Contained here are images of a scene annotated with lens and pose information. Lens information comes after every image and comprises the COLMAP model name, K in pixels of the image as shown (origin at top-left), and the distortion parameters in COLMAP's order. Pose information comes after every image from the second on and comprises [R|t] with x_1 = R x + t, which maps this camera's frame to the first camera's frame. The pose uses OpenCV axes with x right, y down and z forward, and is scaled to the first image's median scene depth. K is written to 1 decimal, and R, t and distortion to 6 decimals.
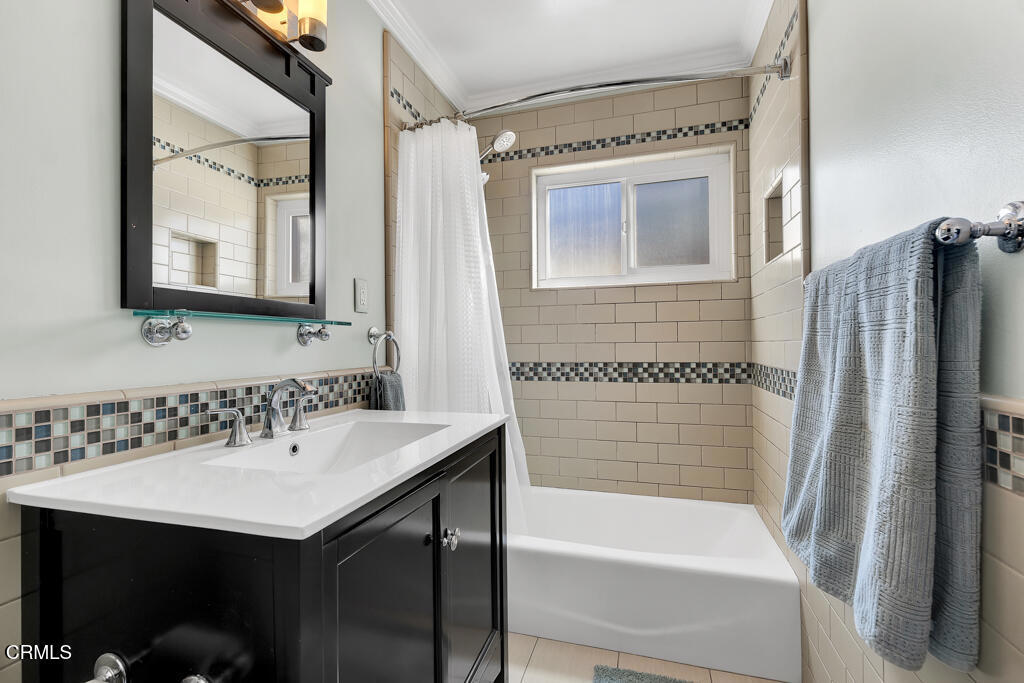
lens RADIAL K [[464.3, 0, 512.8], [0, 464.3, 345.2], [0, 0, 1]] dist [0.003529, -0.000502]
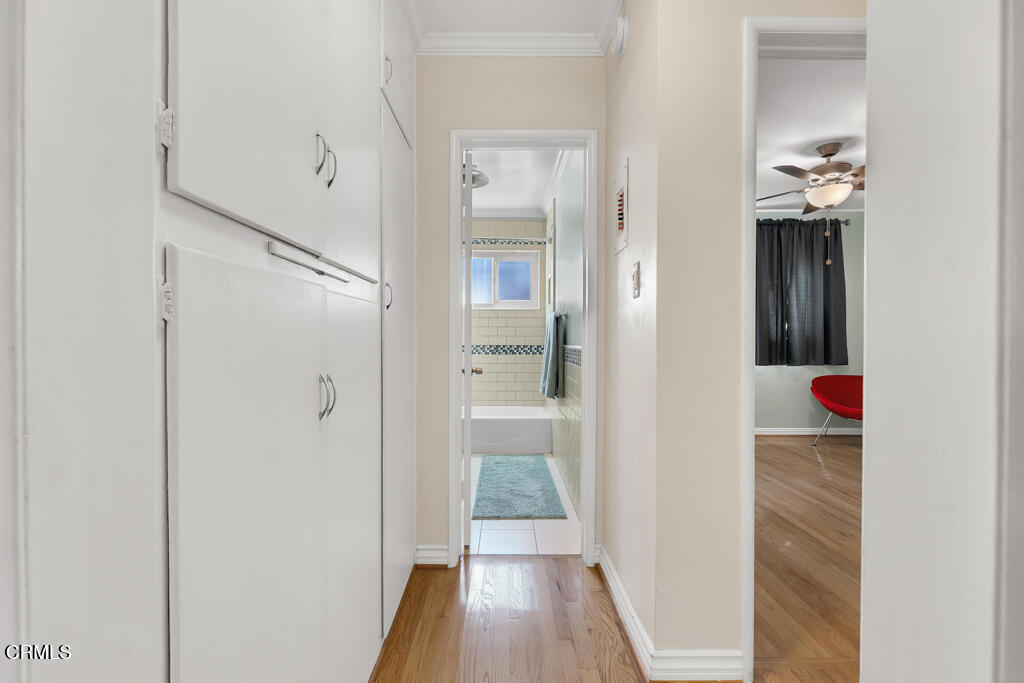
lens RADIAL K [[464.3, 0, 506.2], [0, 464.3, 346.0], [0, 0, 1]] dist [0.003529, -0.000502]
pose [[0.955253, 0.011525, 0.295567, -0.350665], [-0.014516, 0.999863, 0.007927, 0.023407], [-0.295435, -0.011862, 0.955289, -1.128297]]
